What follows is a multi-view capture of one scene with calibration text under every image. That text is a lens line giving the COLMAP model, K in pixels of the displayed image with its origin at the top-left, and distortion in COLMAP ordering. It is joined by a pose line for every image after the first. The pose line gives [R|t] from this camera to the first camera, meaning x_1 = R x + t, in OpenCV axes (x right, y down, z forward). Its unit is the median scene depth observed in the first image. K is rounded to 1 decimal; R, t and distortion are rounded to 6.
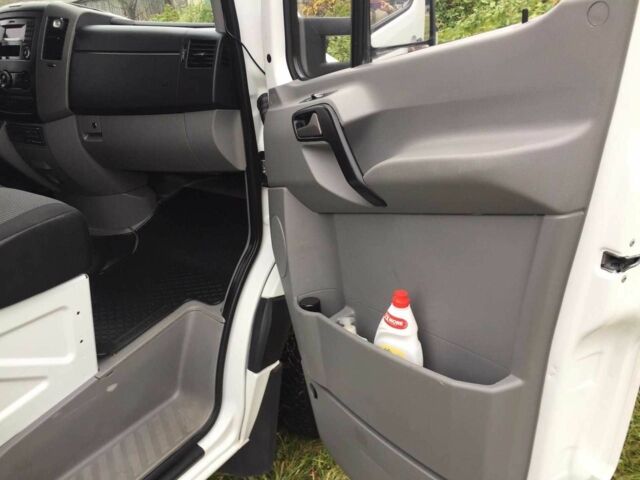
lens RADIAL K [[547.9, 0, 320.1], [0, 547.9, 237.7], [0, 0, 1]] dist [0.005352, -0.010322]
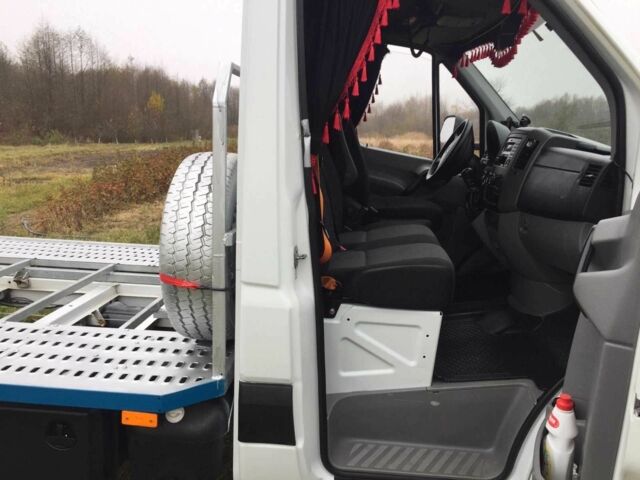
lens RADIAL K [[547.9, 0, 318.1], [0, 547.9, 240.2], [0, 0, 1]] dist [0.005352, -0.010322]
pose [[0.480130, 0.216558, -0.850046, 0.488894], [-0.374245, 0.926999, 0.024779, -0.017158], [0.793358, 0.306228, 0.526126, -0.036270]]
